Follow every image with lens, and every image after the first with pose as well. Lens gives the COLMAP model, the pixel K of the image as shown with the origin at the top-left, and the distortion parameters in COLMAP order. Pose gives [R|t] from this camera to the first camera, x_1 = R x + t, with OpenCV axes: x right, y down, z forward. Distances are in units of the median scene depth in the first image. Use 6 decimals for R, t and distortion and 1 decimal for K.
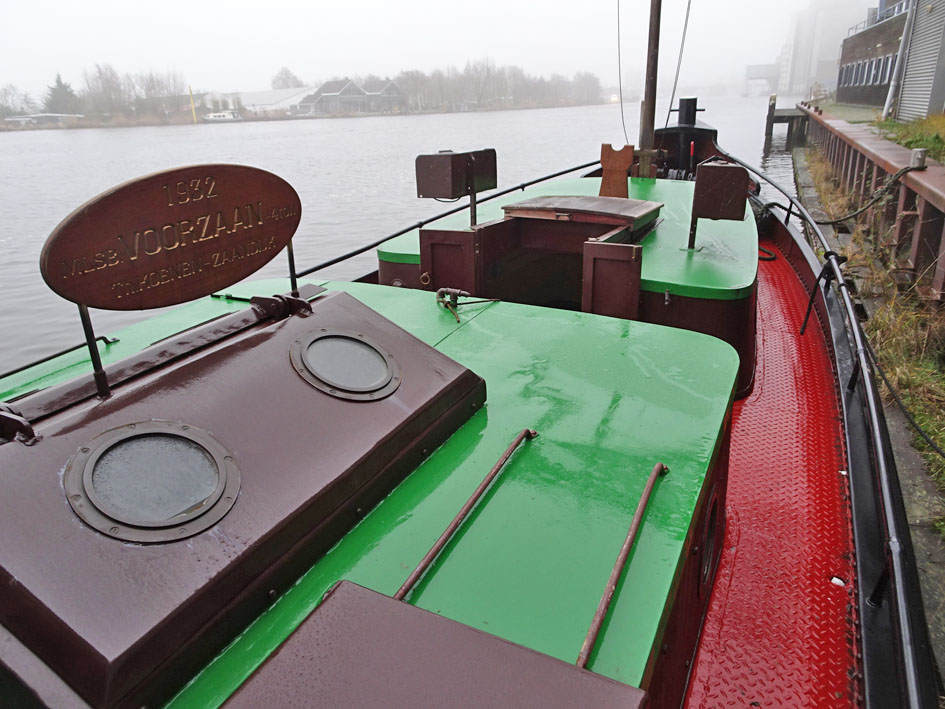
lens RADIAL K [[680.0, 0, 470.9], [0, 680.0, 334.3], [0, 0, 1]] dist [0.090396, -0.065873]
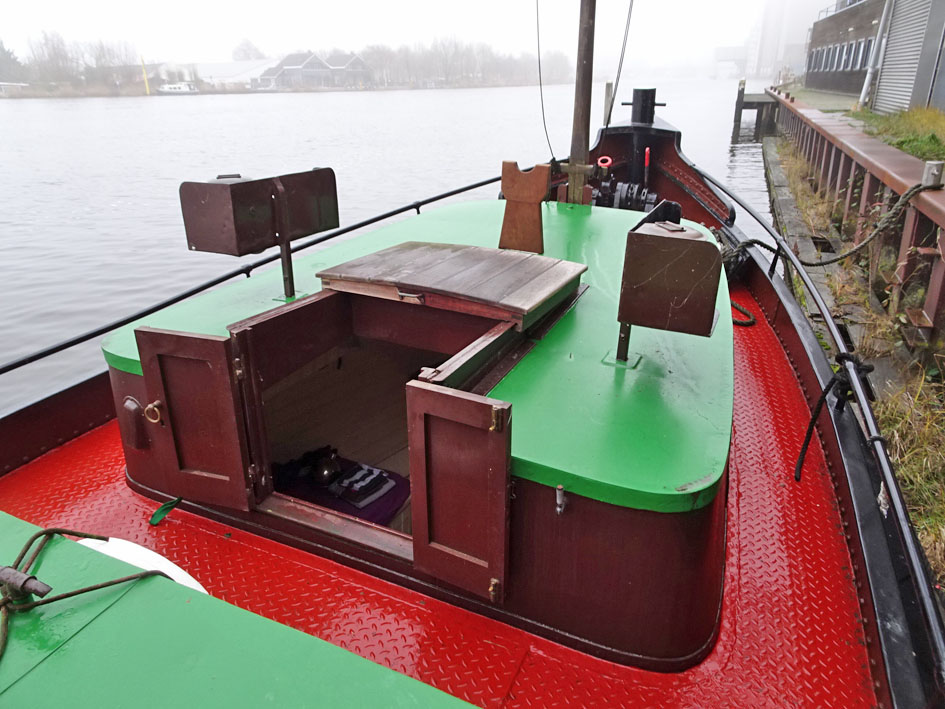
lens RADIAL K [[669.0, 0, 472.5], [0, 669.0, 324.0], [0, 0, 1]] dist [0.073258, -0.036791]
pose [[0.999196, 0.005103, 0.039767, 0.035570], [-0.006016, 0.999720, 0.022867, -0.035095], [-0.039639, -0.023087, 0.998947, 0.090247]]
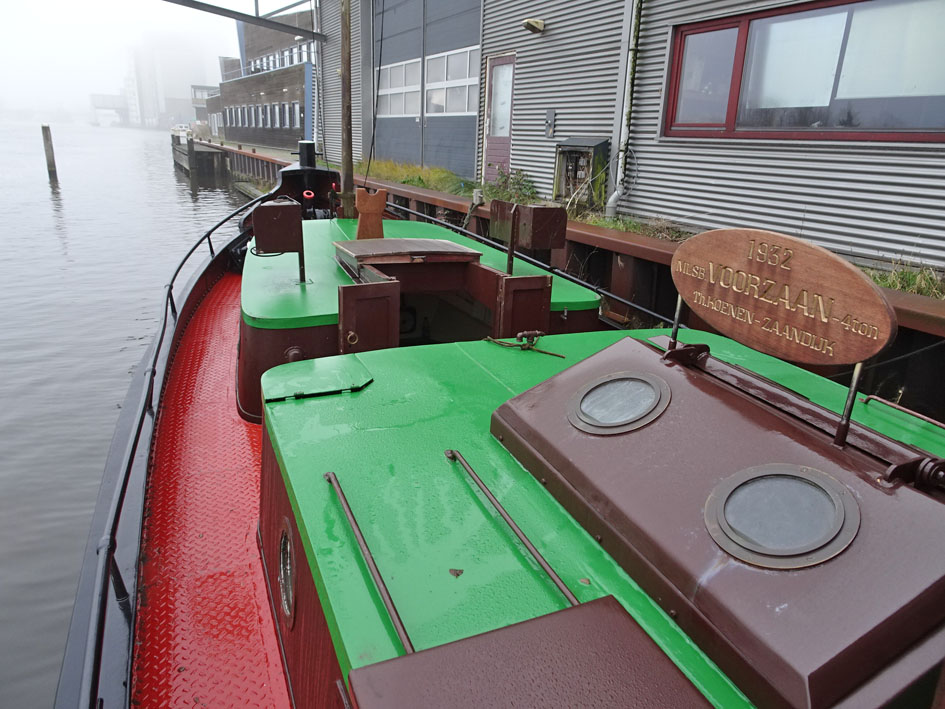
lens RADIAL K [[667.5, 0, 472.5], [0, 667.5, 354.5], [0, 0, 1]] dist [0.041286, 0.000921]
pose [[0.651442, -0.197909, 0.732431, -0.130618], [0.203801, 0.975544, 0.082334, -0.020422], [-0.730813, 0.095634, 0.675845, 0.051870]]
